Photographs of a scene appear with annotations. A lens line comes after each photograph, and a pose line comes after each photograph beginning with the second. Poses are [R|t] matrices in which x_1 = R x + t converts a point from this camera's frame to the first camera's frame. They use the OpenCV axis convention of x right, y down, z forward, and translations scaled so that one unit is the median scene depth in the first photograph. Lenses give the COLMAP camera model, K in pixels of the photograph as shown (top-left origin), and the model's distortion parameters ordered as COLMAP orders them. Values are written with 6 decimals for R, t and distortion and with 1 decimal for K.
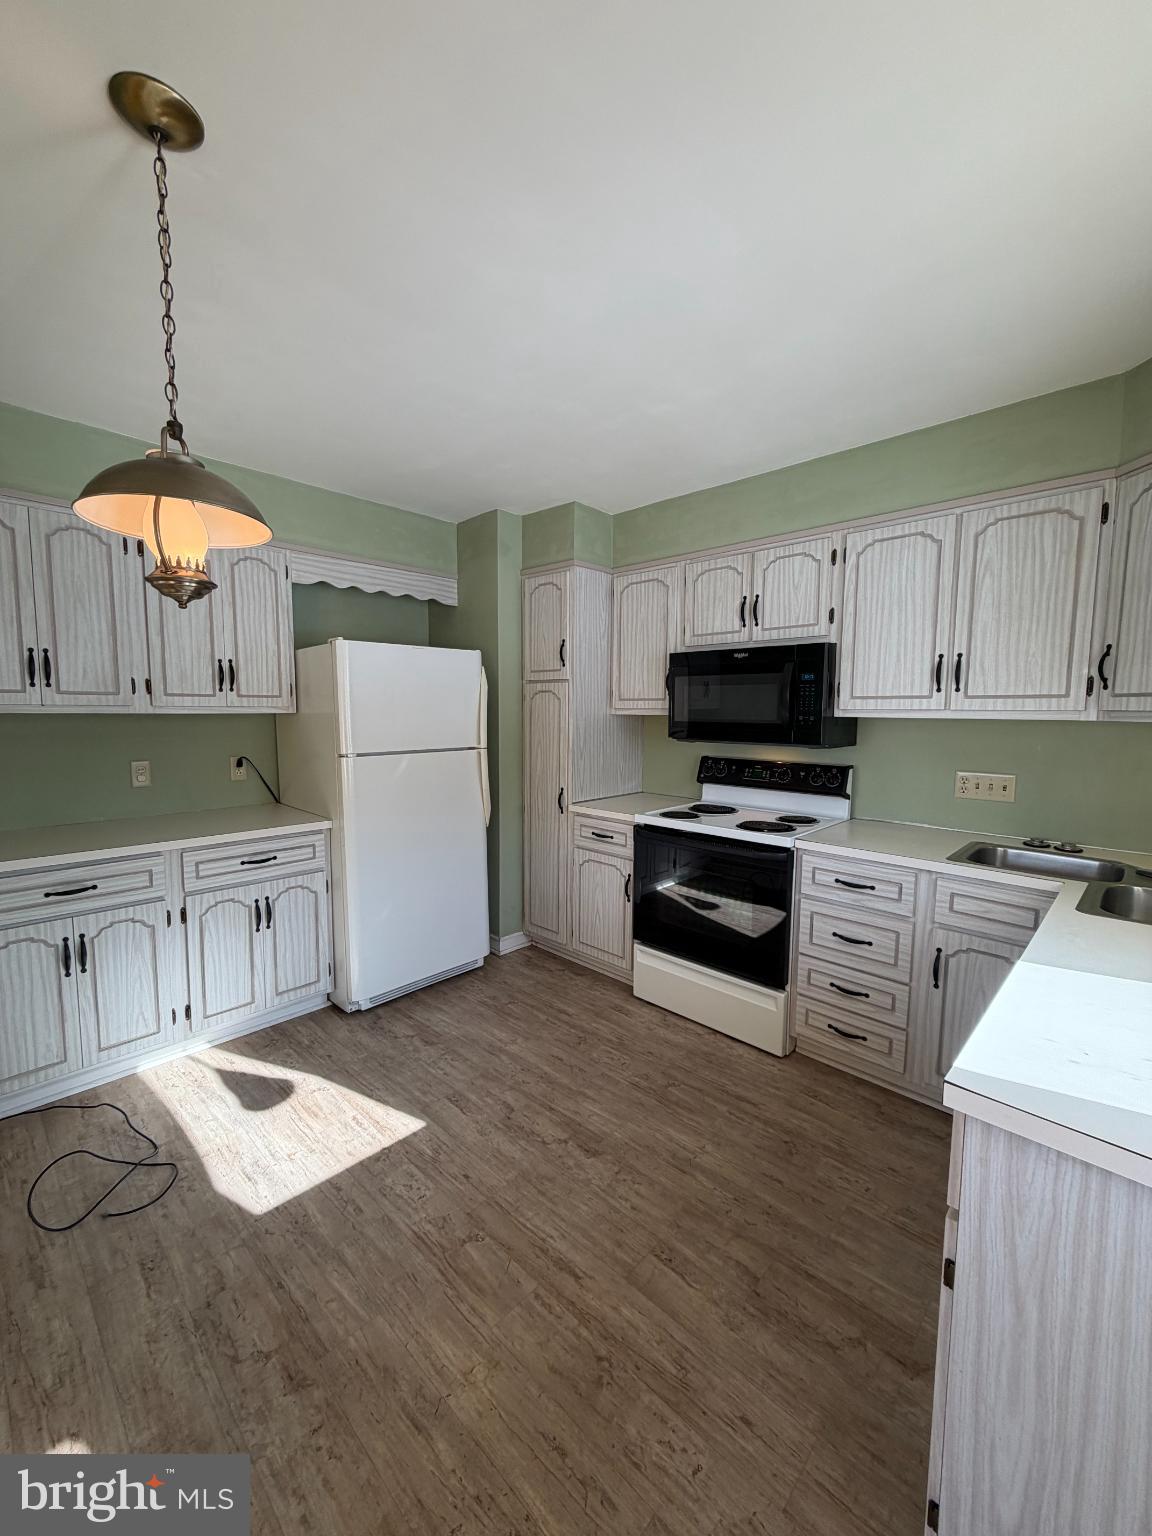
lens RADIAL K [[616.7, 0, 578.2], [0, 616.7, 766.9], [0, 0, 1]] dist [-0.000906, -0.000333]
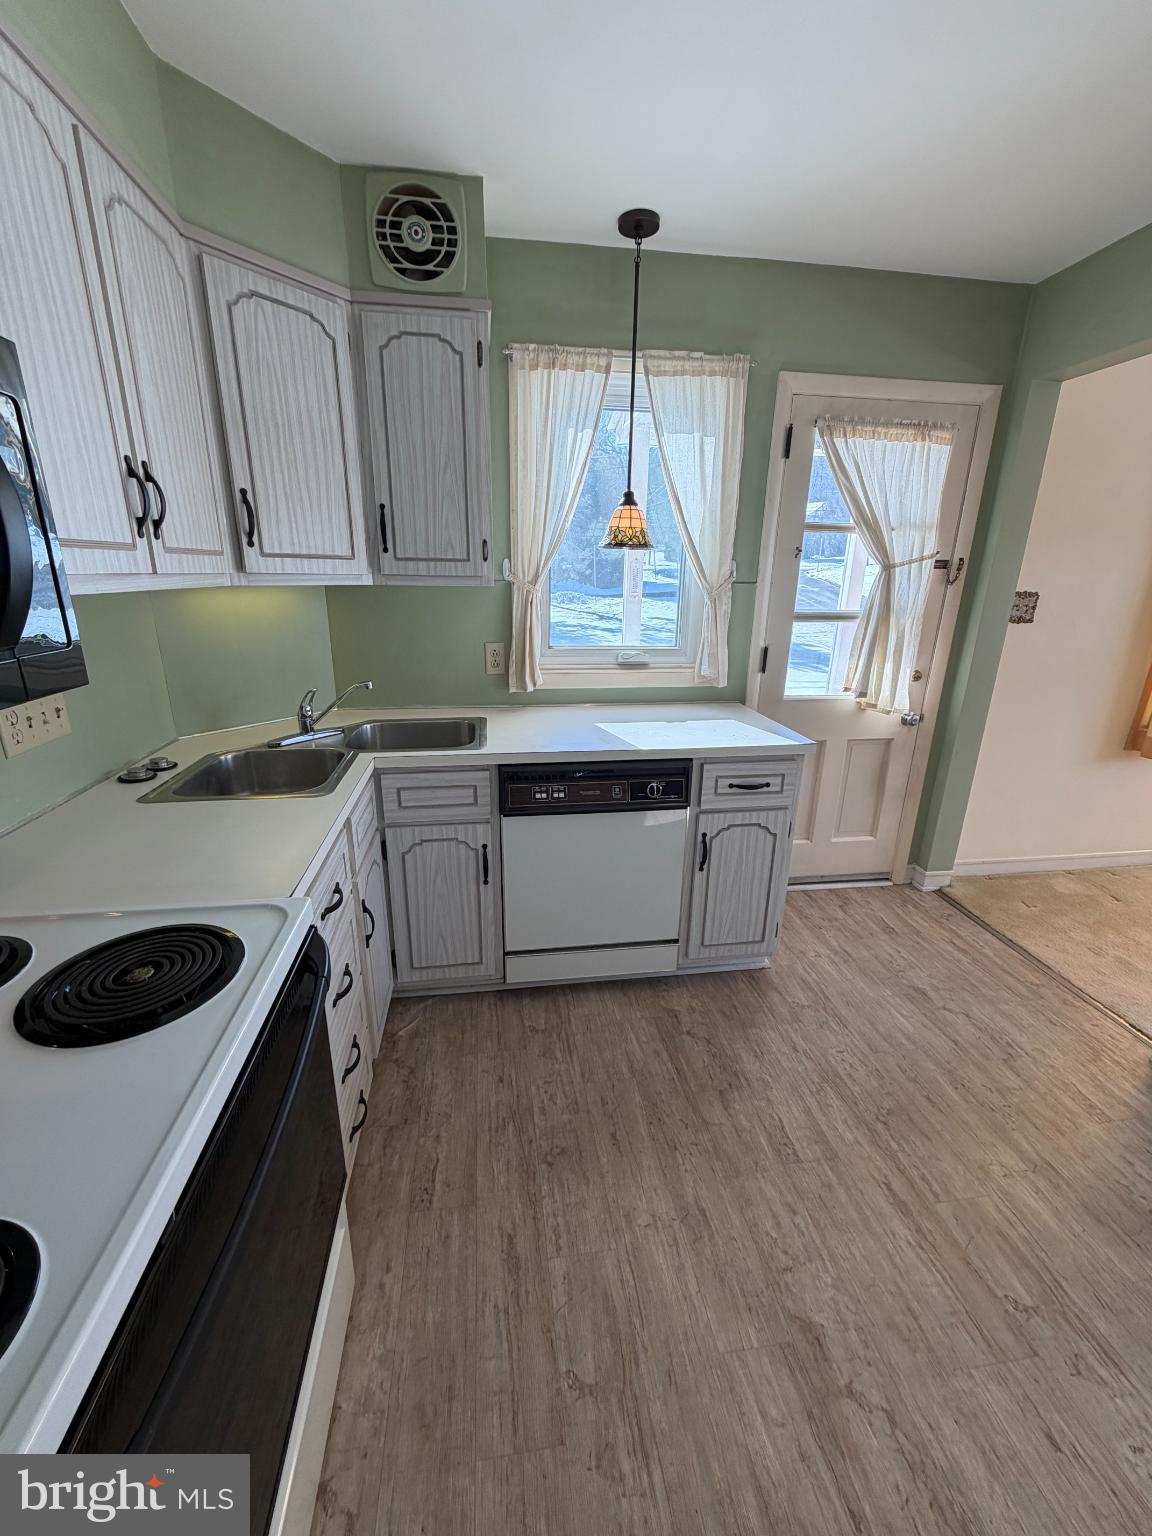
lens RADIAL K [[616.7, 0, 580.6], [0, 616.7, 761.2], [0, 0, 1]] dist [-0.000906, -0.000333]
pose [[-0.789367, -0.191818, 0.583185, -0.051565], [0.043804, 0.929916, 0.365153, -0.160462], [-0.612356, 0.313786, -0.725643, 1.612582]]
